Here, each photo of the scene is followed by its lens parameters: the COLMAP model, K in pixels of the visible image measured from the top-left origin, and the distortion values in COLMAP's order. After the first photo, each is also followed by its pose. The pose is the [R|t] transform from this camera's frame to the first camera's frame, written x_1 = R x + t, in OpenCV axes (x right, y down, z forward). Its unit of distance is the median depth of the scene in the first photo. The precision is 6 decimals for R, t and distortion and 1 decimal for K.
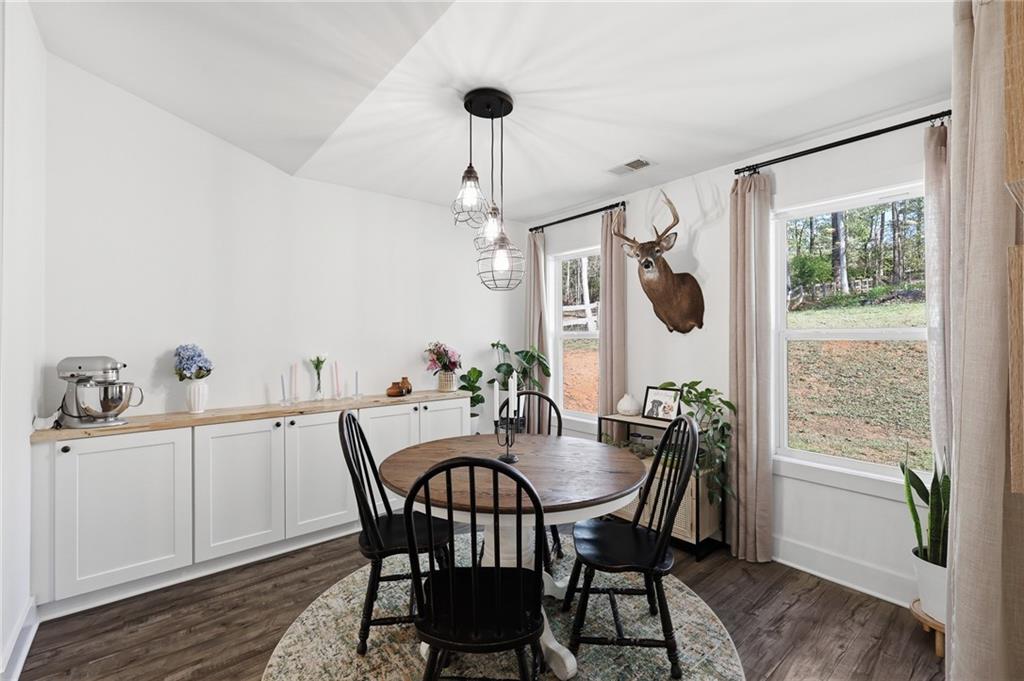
lens RADIAL K [[445.7, 0, 511.6], [0, 445.7, 340.2], [0, 0, 1]] dist [0.001061, 0.000034]
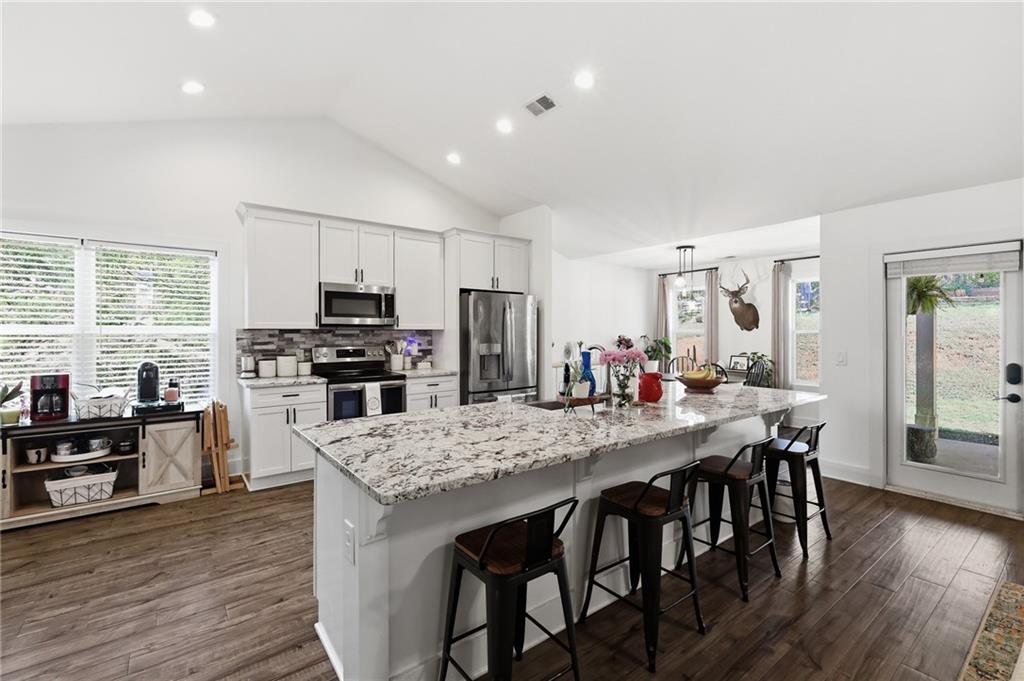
lens RADIAL K [[445.7, 0, 506.4], [0, 445.7, 334.7], [0, 0, 1]] dist [0.001061, 0.000034]
pose [[0.998961, 0.003953, -0.045411, -0.751081], [-0.004048, 0.999990, -0.002013, 0.013359], [0.045402, 0.002195, 0.998966, -1.323450]]
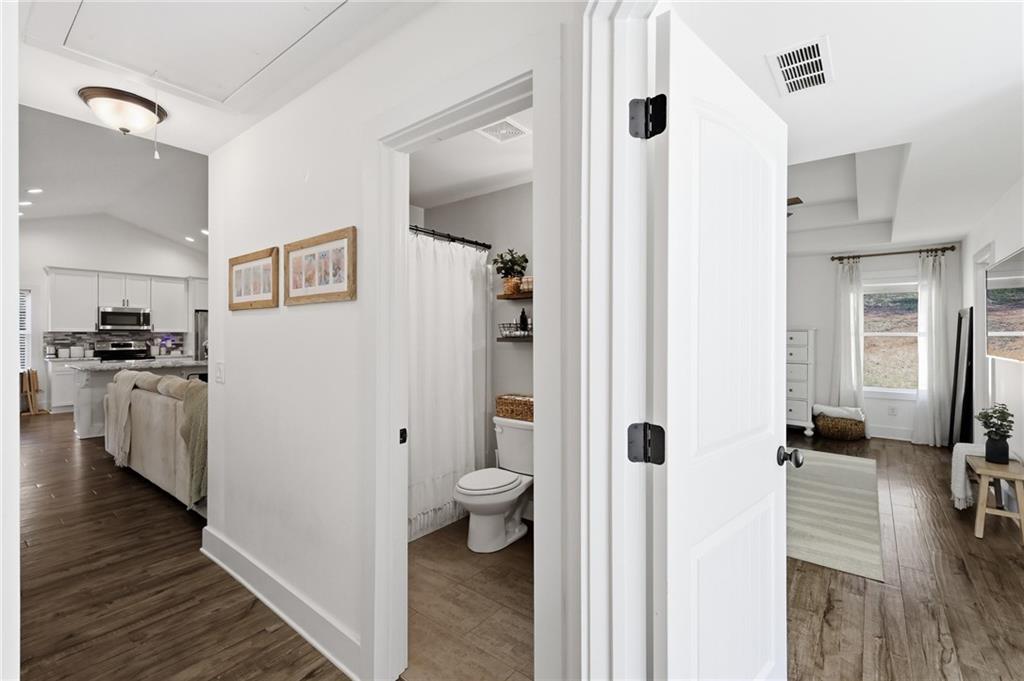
lens RADIAL K [[445.7, 0, 512.3], [0, 445.7, 337.1], [0, 0, 1]] dist [0.001061, 0.000034]
pose [[0.977844, 0.001681, 0.209326, 0.510599], [-0.000721, 0.999989, -0.004660, 0.038042], [-0.209331, 0.004406, 0.977835, -3.142142]]
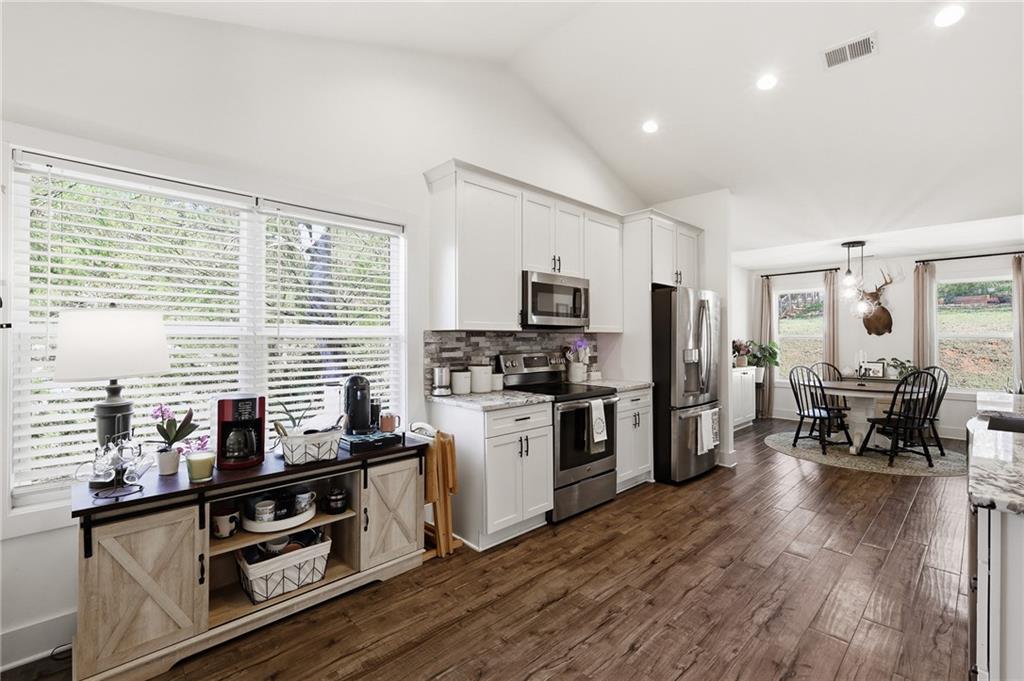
lens RADIAL K [[445.7, 0, 509.9], [0, 445.7, 338.9], [0, 0, 1]] dist [0.001061, 0.000034]
pose [[0.998152, 0.004477, 0.060597, -1.543605], [-0.004113, 0.999973, -0.006125, 0.021899], [-0.060622, 0.005864, 0.998144, -1.016371]]
